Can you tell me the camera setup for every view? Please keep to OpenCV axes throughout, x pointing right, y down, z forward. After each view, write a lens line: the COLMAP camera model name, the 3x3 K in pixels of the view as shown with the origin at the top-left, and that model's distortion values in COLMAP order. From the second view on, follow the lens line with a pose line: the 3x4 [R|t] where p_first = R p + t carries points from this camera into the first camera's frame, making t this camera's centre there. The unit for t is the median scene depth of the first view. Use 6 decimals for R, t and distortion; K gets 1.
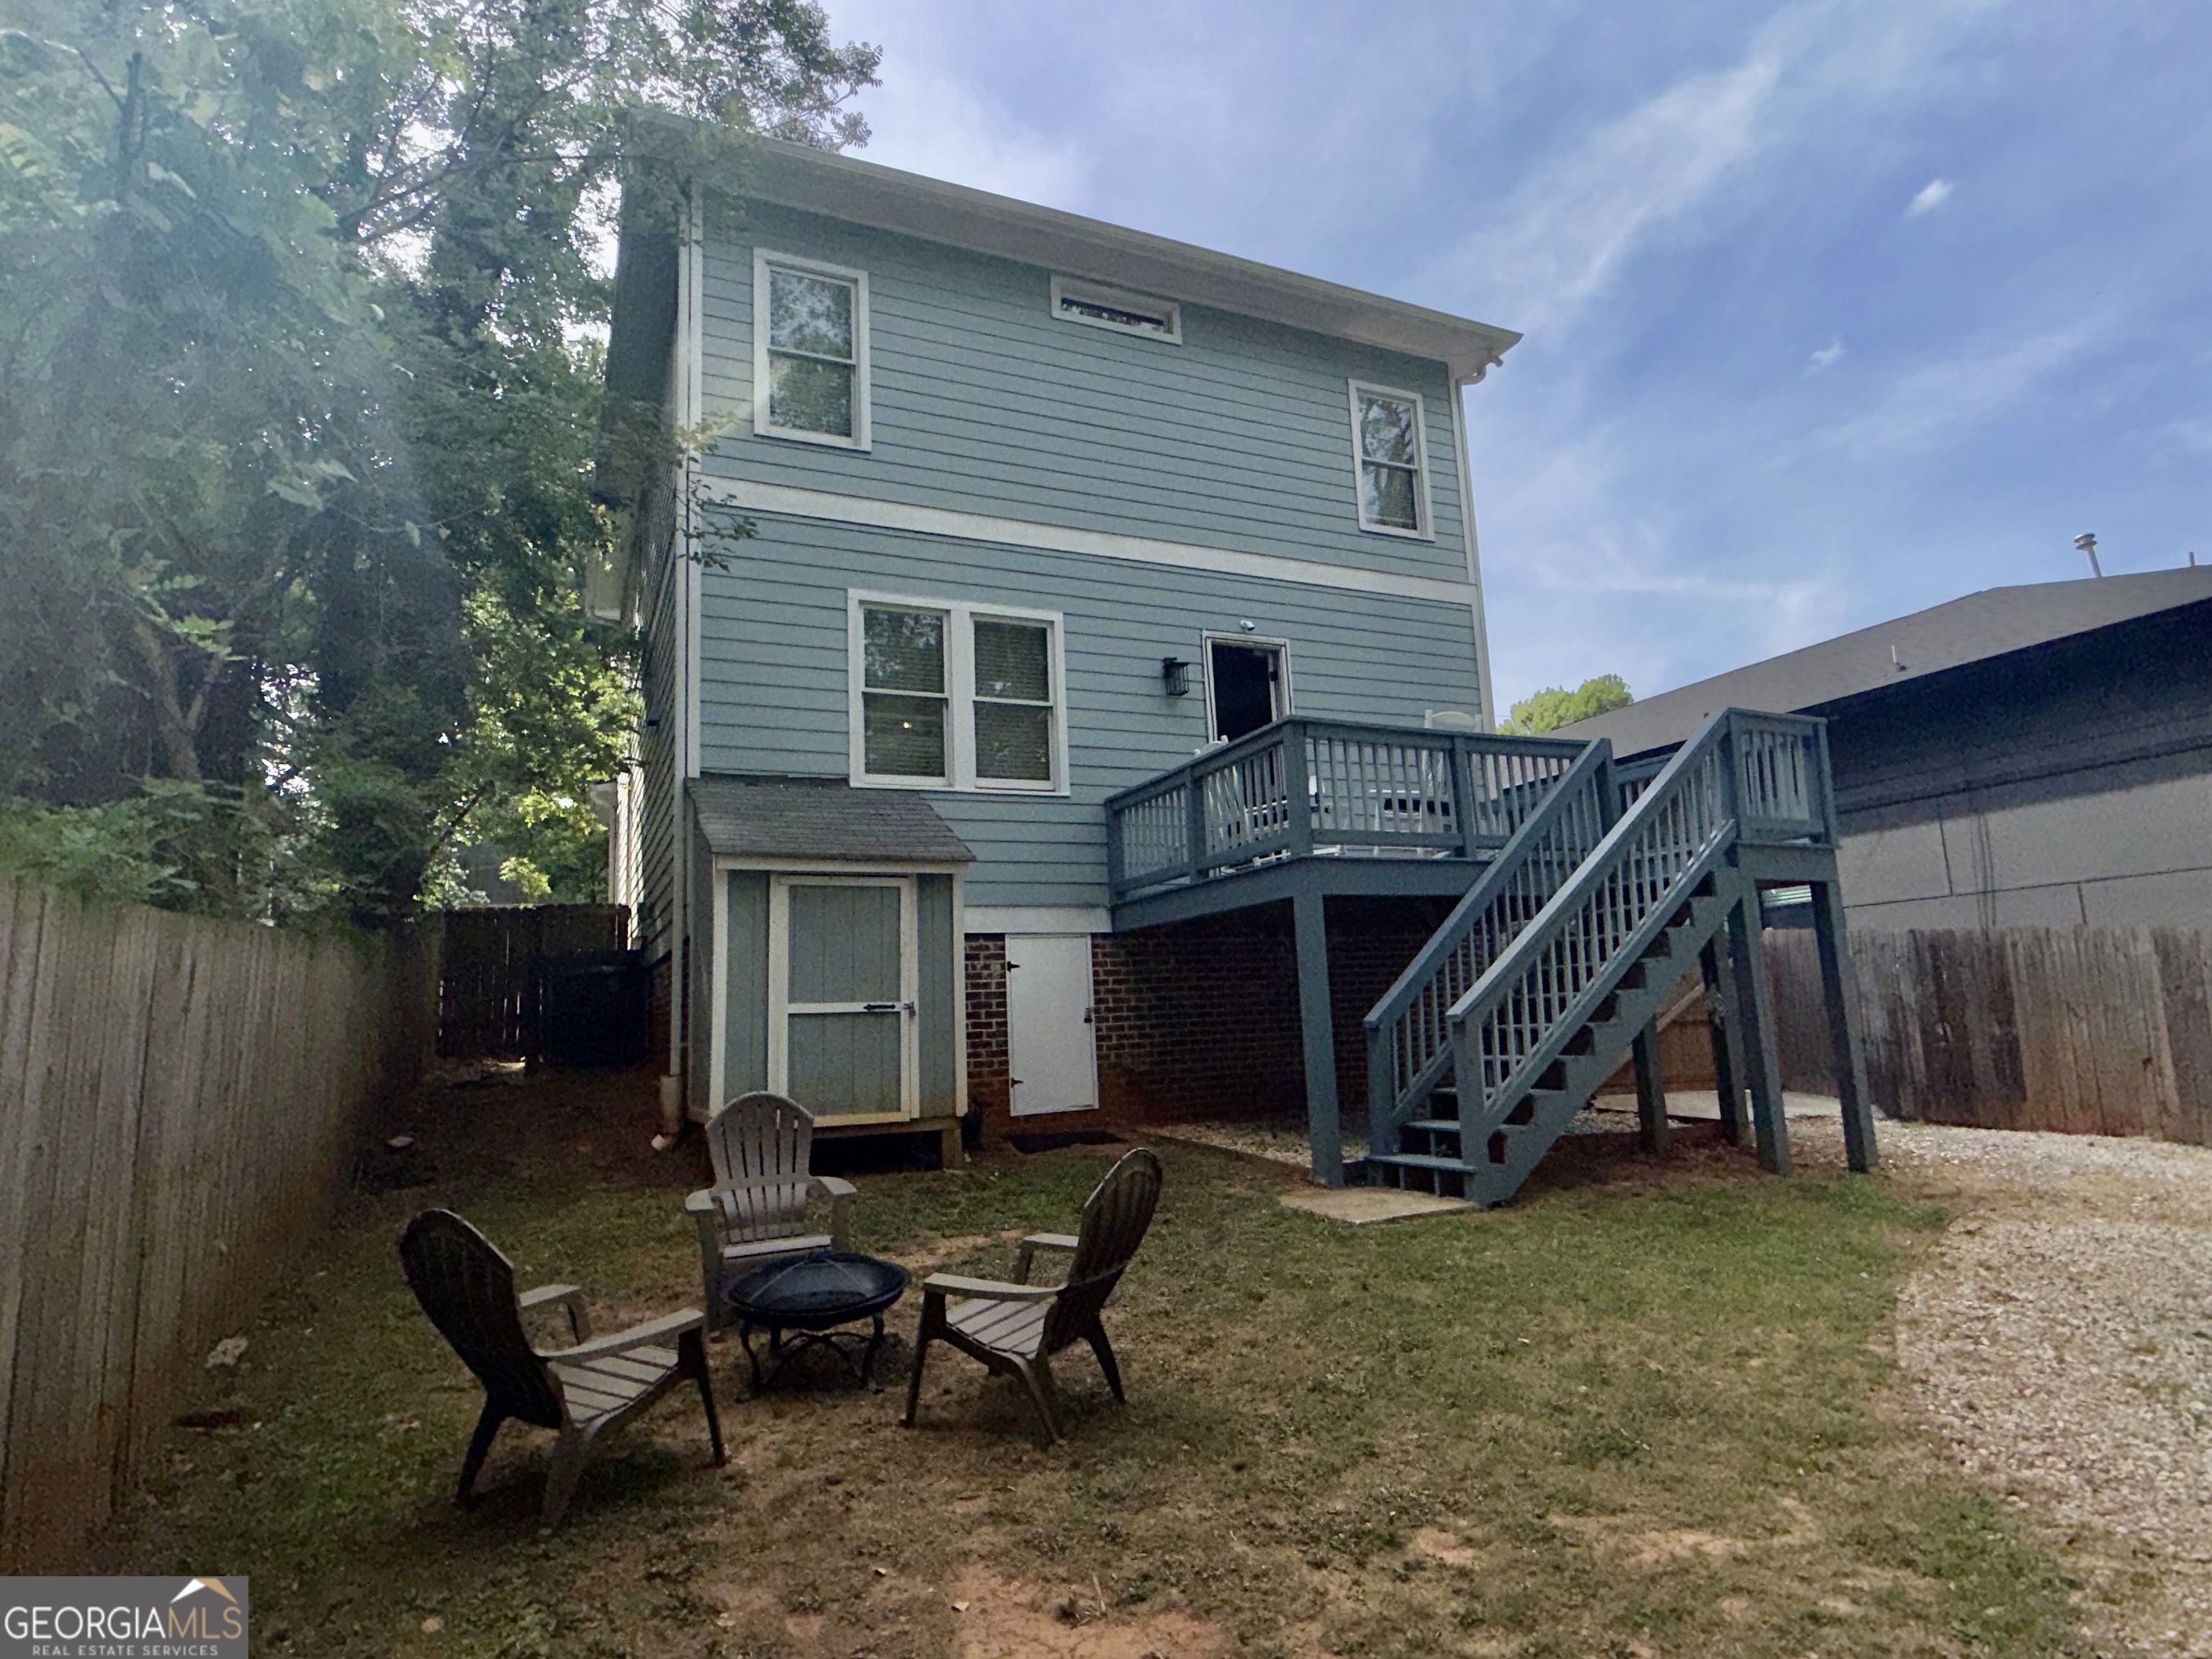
lens RADIAL K [[1208.5, 0, 1106.0], [0, 1208.5, 829.5], [0, 0, 1]] dist [0.001775, 0.000853]
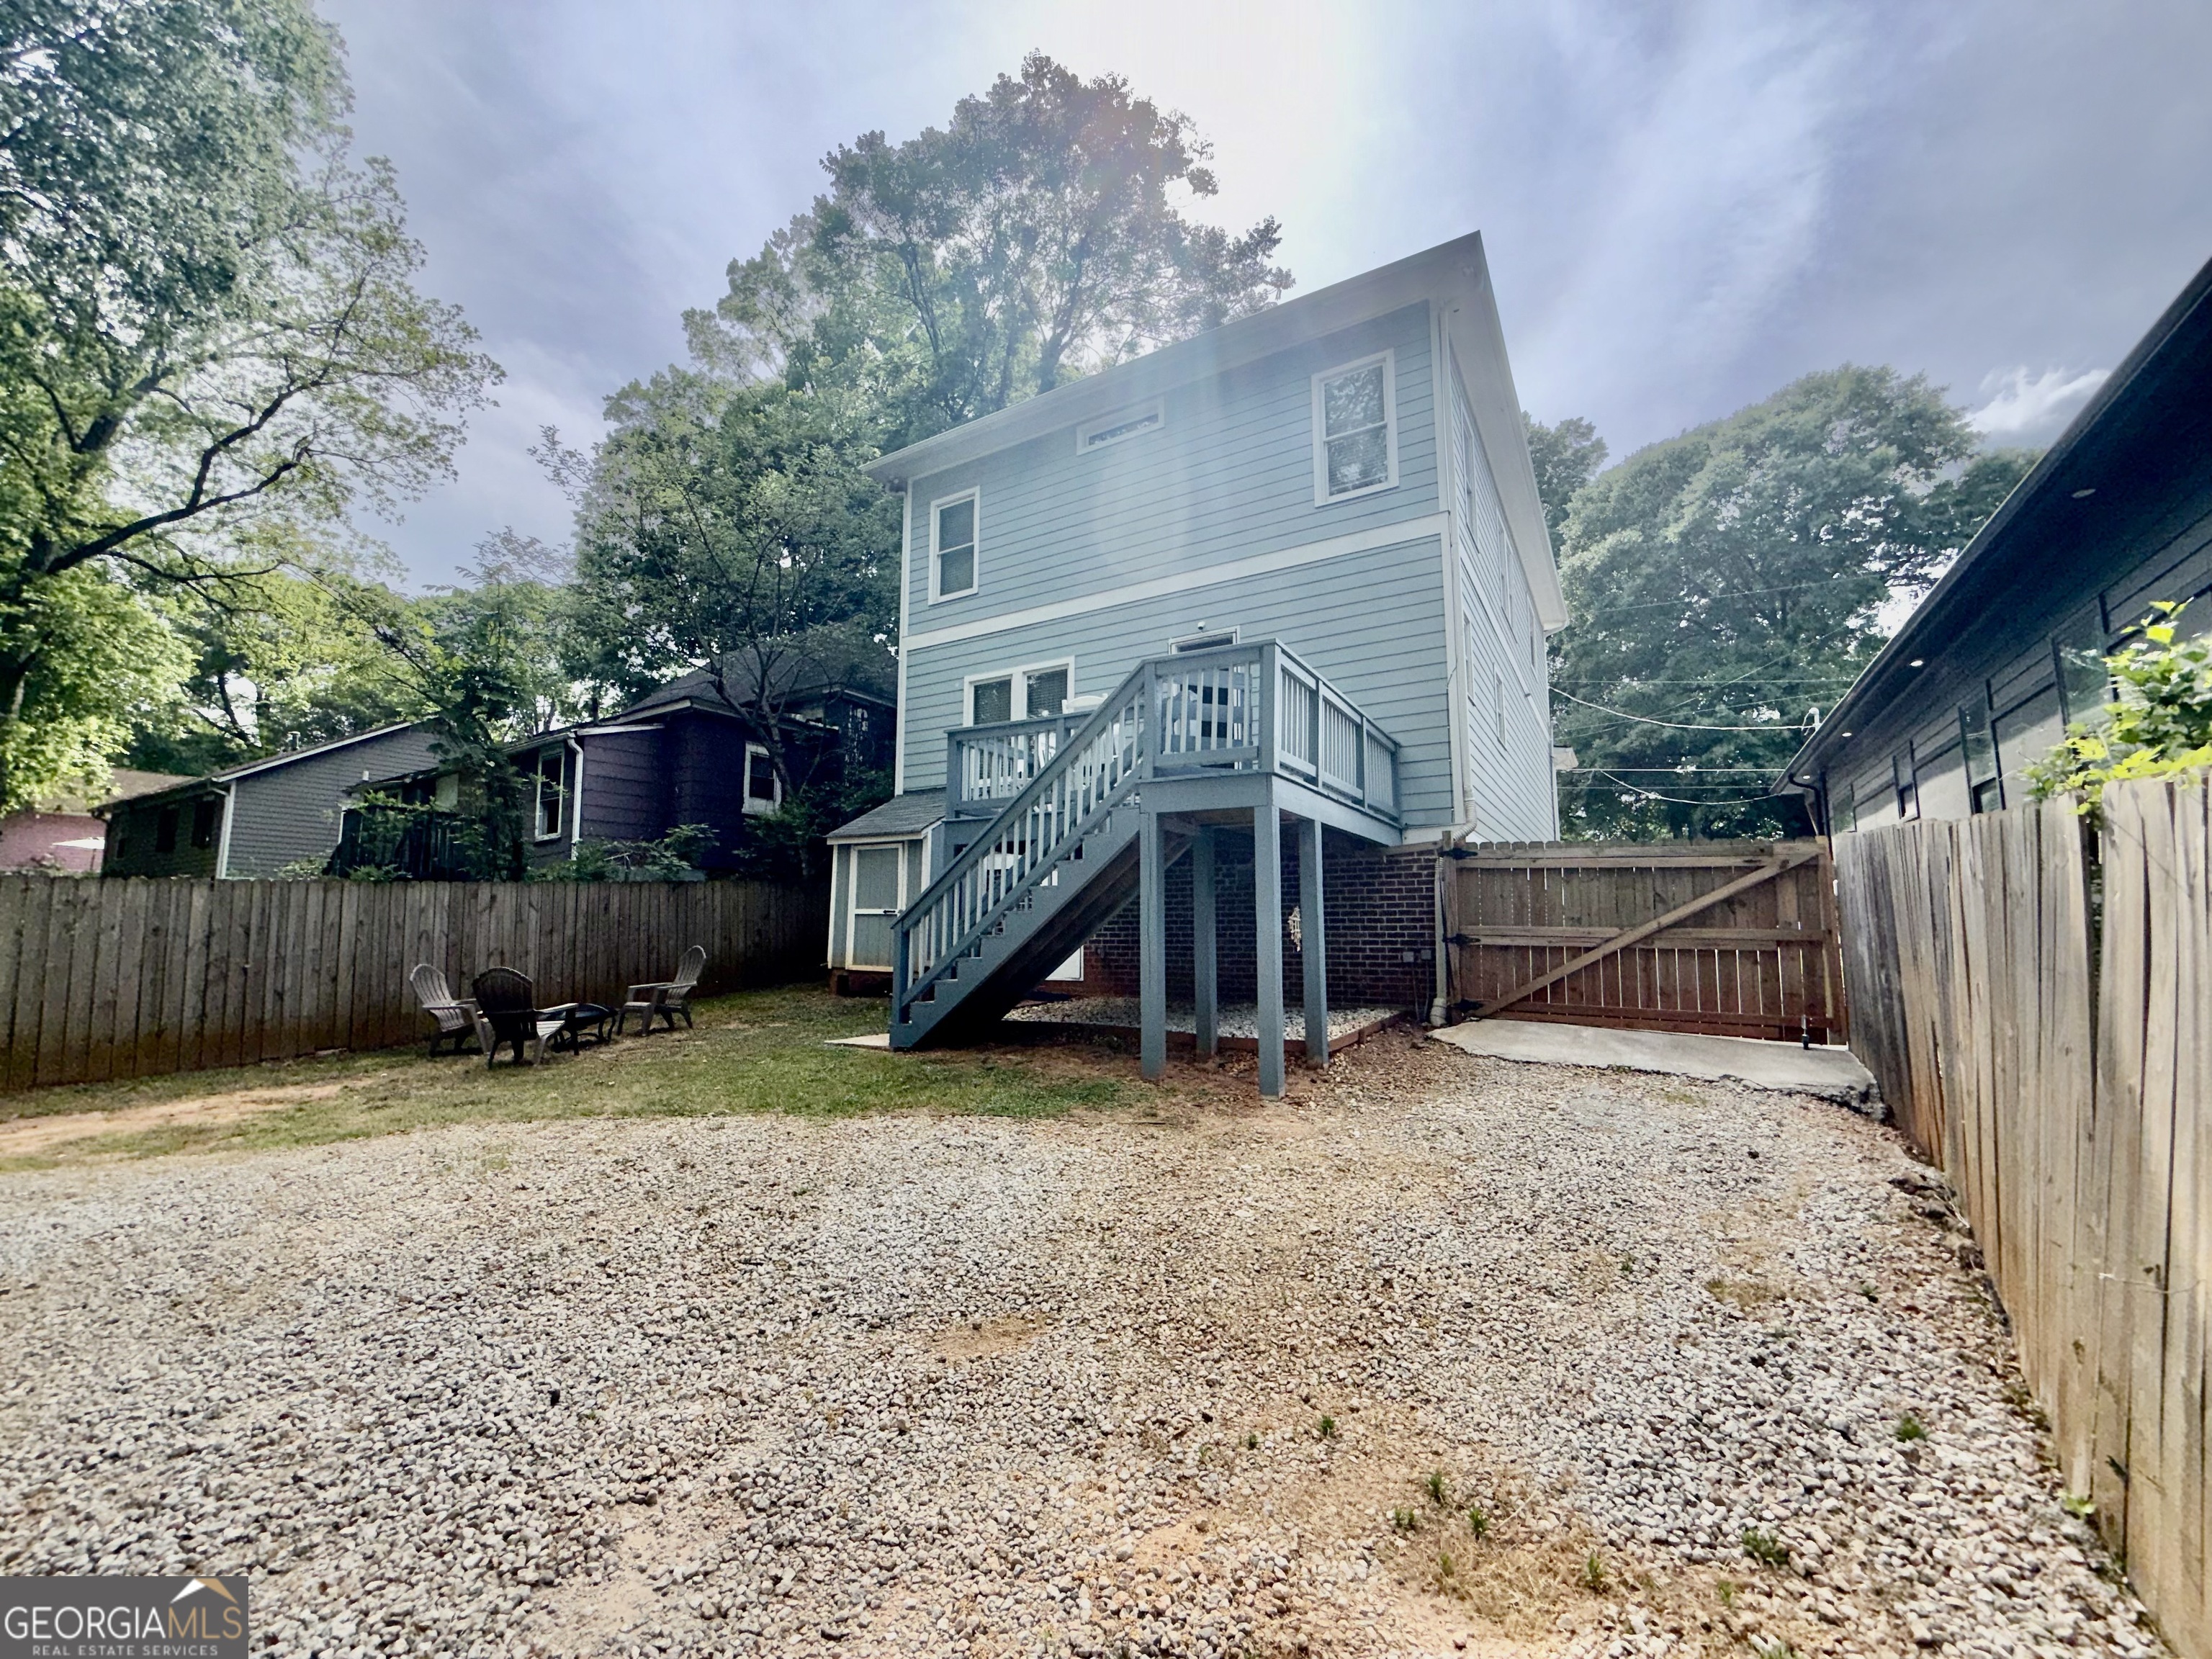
lens RADIAL K [[879.8, 0, 1107.6], [0, 879.8, 833.5], [0, 0, 1]] dist [0.000365, -0.000218]
pose [[0.567061, -0.051173, -0.822084, 0.945294], [0.106171, 0.994283, 0.011343, 0.036512], [0.816804, -0.093714, 0.569253, 0.410046]]
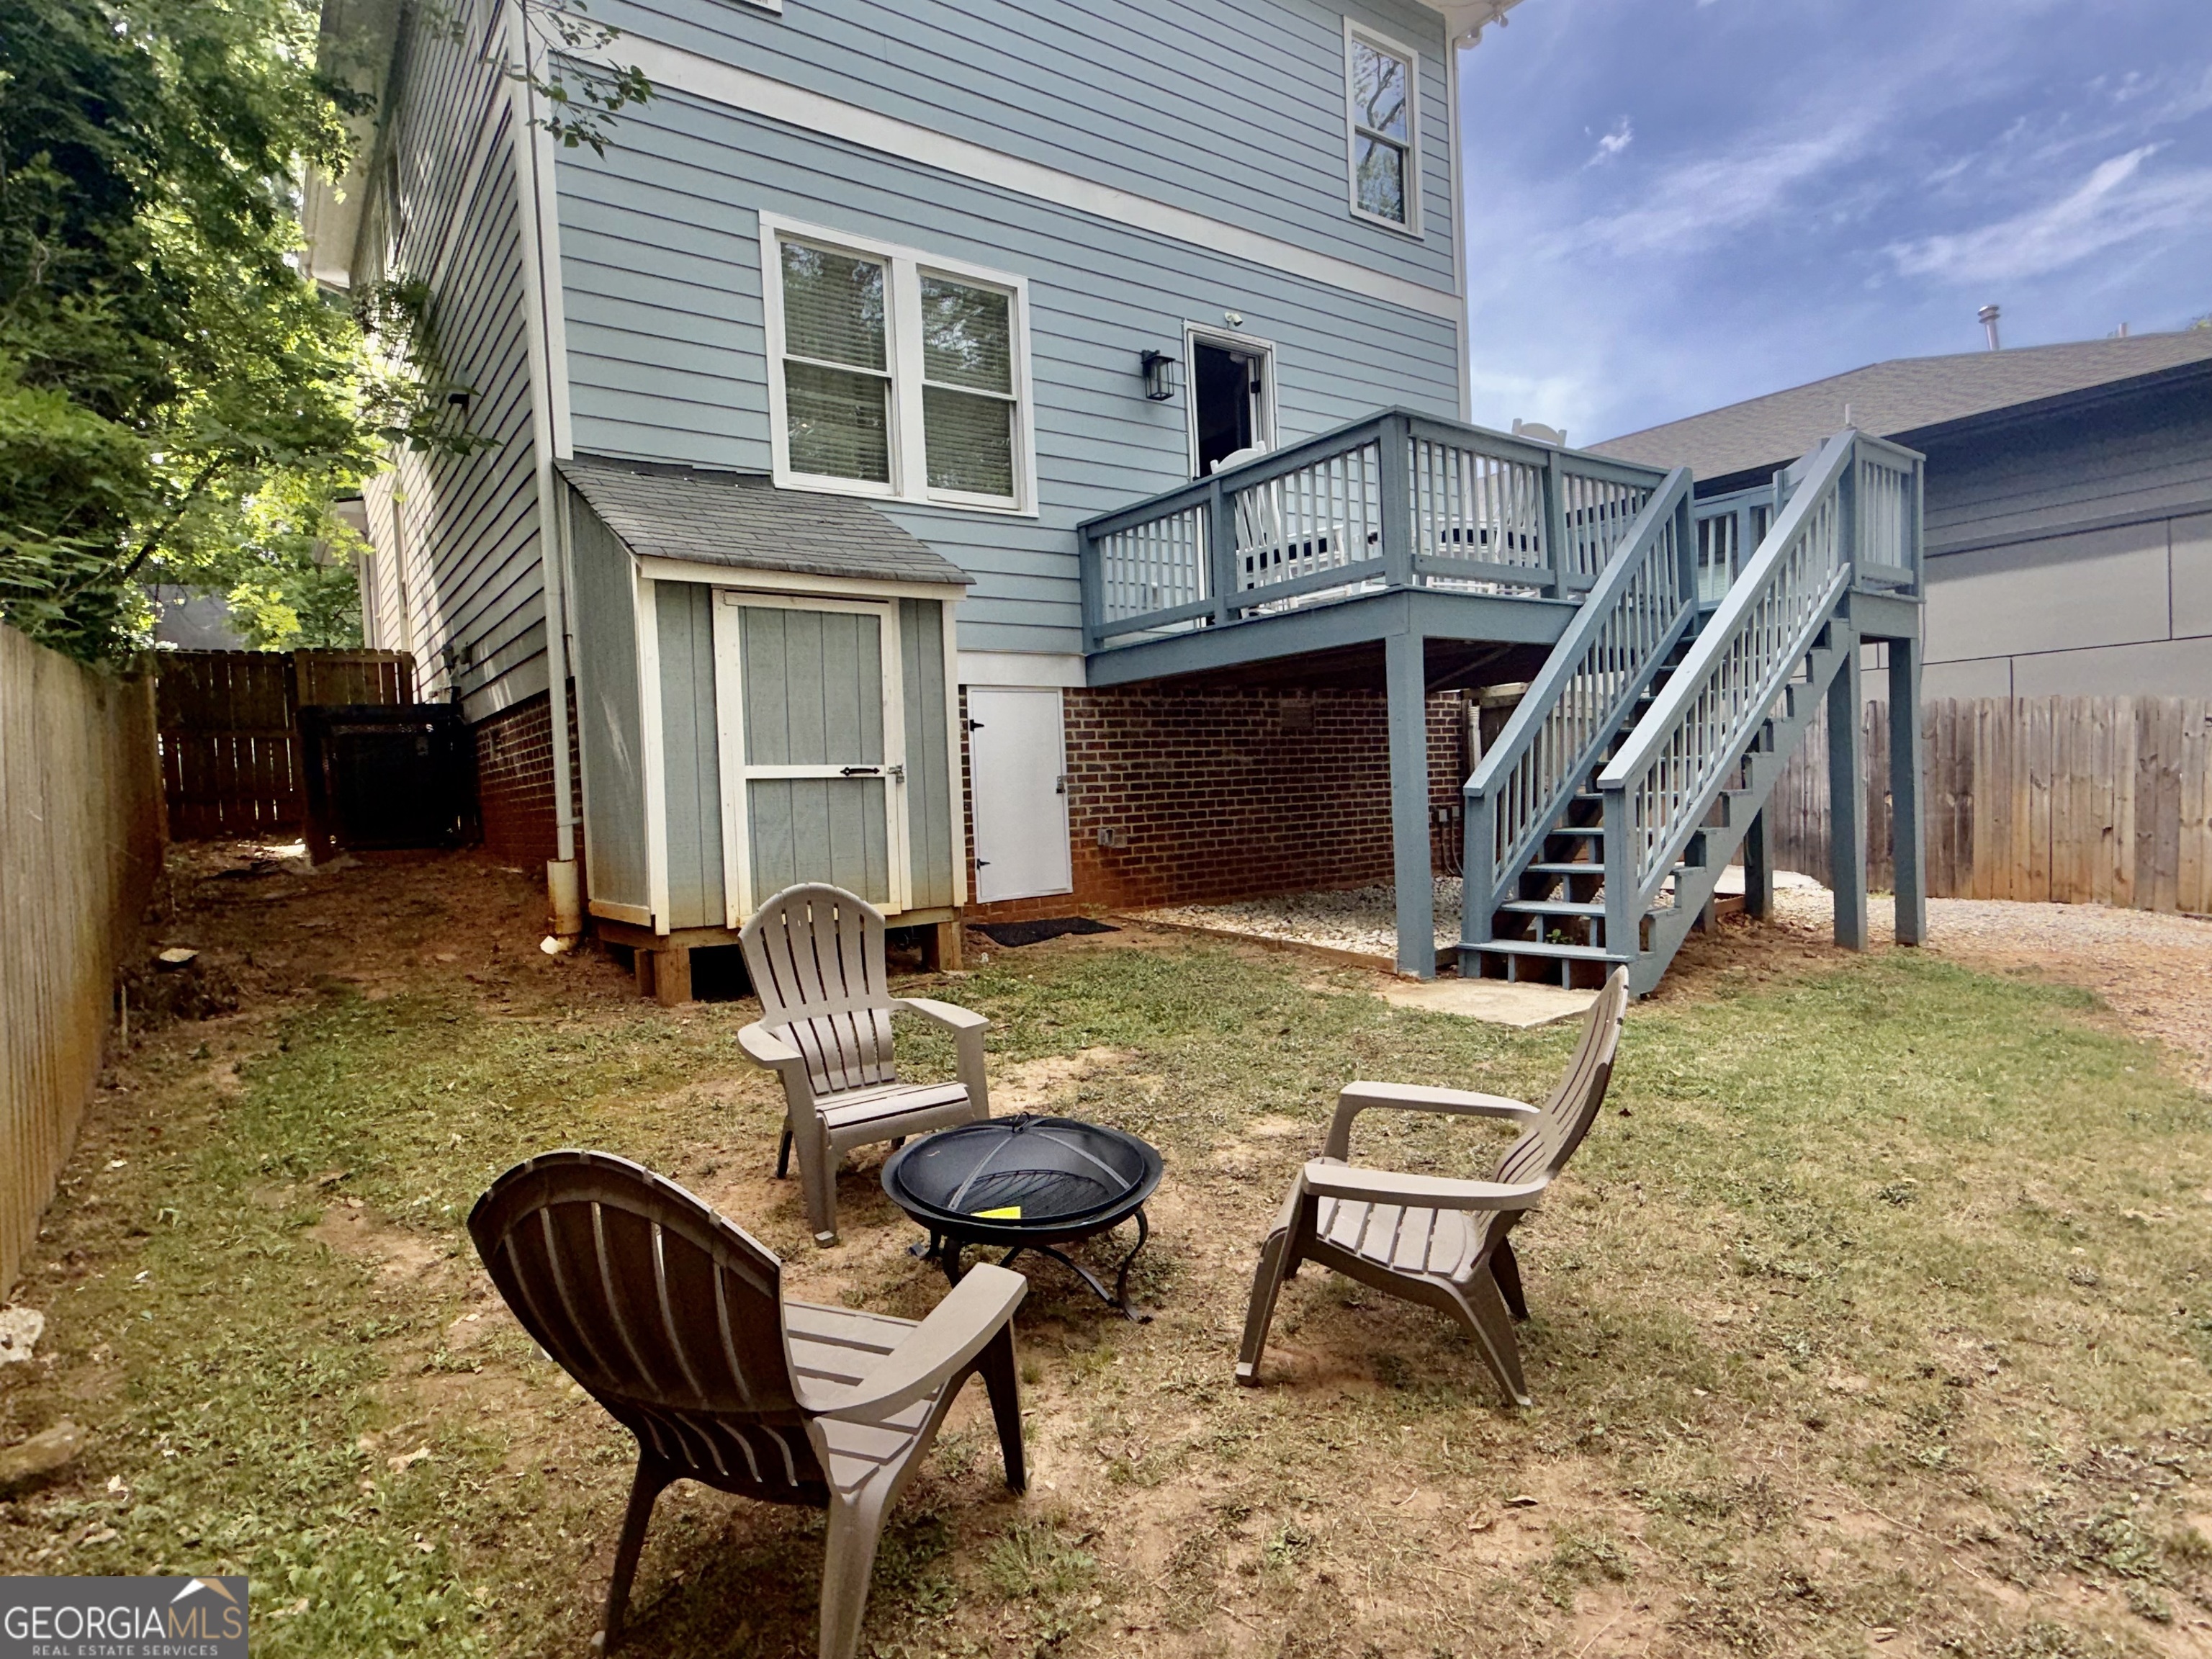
lens RADIAL K [[1208.5, 0, 1106.0], [0, 1208.5, 829.5], [0, 0, 1]] dist [0.001775, 0.000853]
pose [[0.981030, -0.005967, 0.193763, -0.149265], [-0.029118, 0.983651, 0.177717, 0.034213], [-0.191655, -0.179988, 0.964817, 0.178173]]
